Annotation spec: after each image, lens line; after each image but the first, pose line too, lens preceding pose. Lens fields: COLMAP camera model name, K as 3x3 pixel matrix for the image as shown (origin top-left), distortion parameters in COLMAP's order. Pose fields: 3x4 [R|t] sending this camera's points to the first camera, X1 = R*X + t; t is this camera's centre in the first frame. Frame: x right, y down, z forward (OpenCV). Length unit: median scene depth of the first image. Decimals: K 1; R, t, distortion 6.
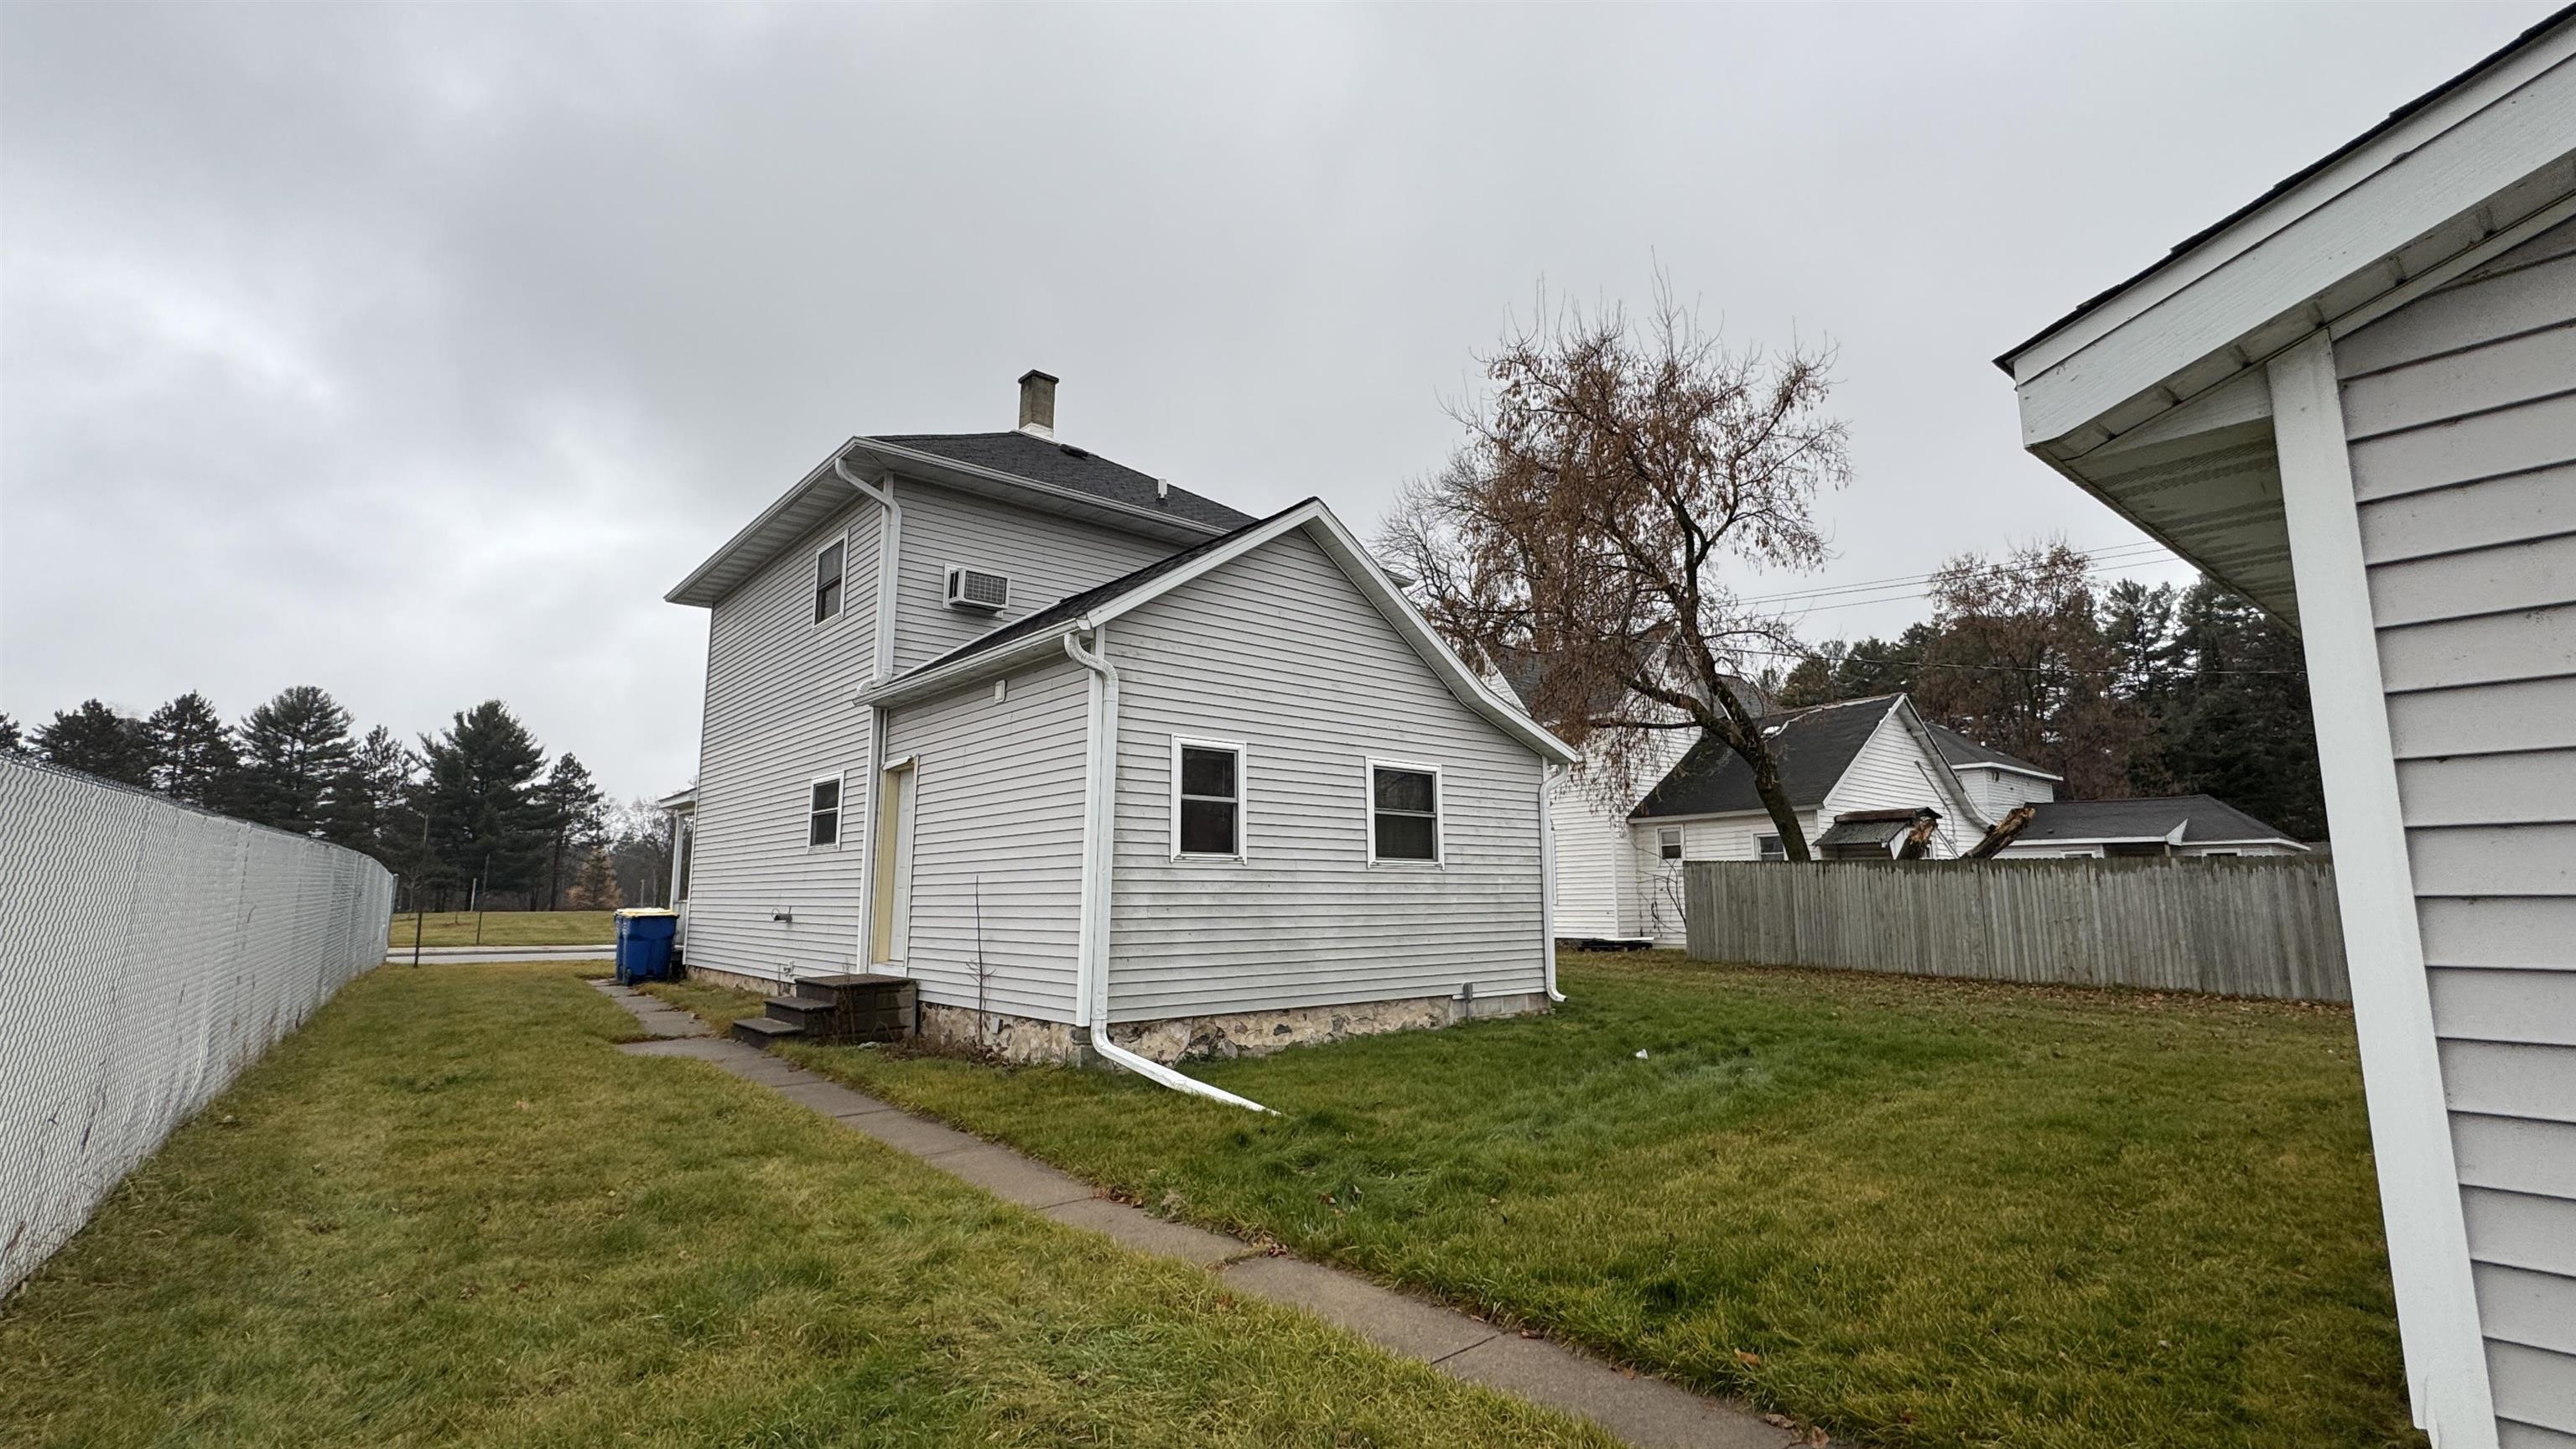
lens RADIAL K [[1146.0, 0, 1284.9], [0, 1146.0, 725.0], [0, 0, 1]] dist [0.000356, 0.000013]
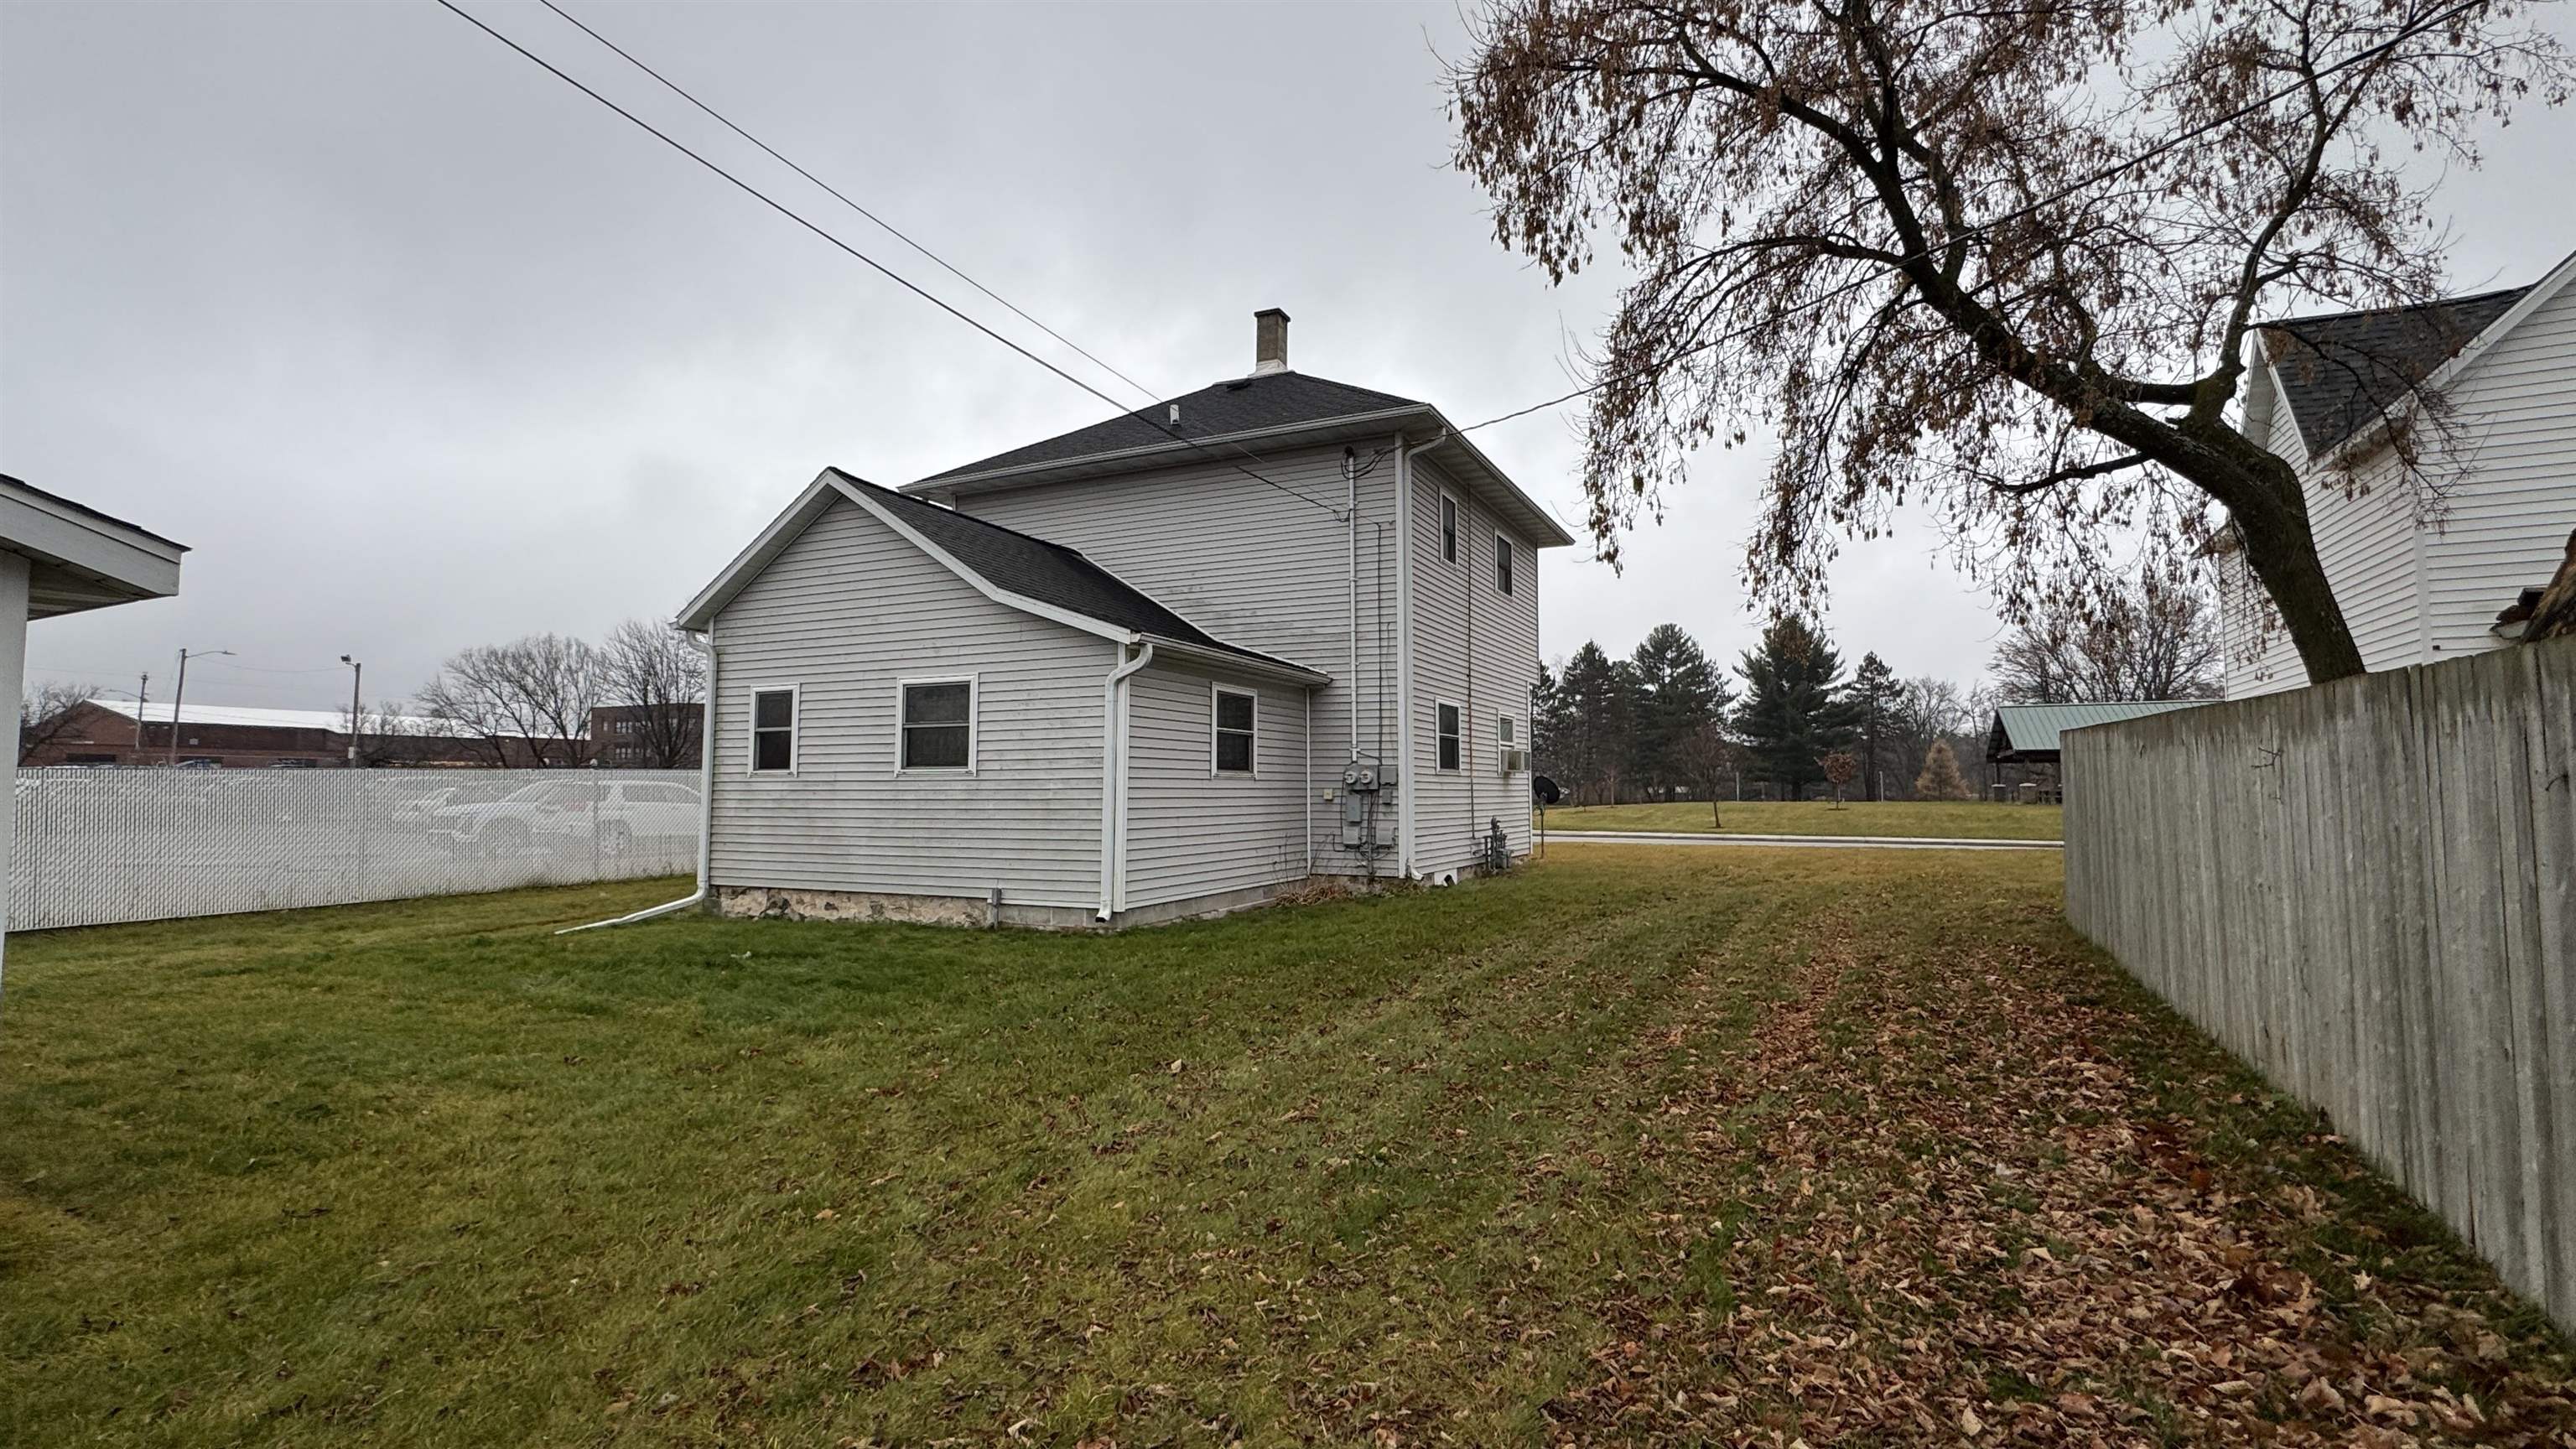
lens RADIAL K [[1146.0, 0, 1285.0], [0, 1146.0, 717.6], [0, 0, 1]] dist [0.000356, 0.000013]
pose [[0.408257, -0.056650, -0.911108, 1.218983], [0.137024, 0.990568, -0.000192, 0.115944], [0.902525, -0.124765, 0.412168, 0.859680]]
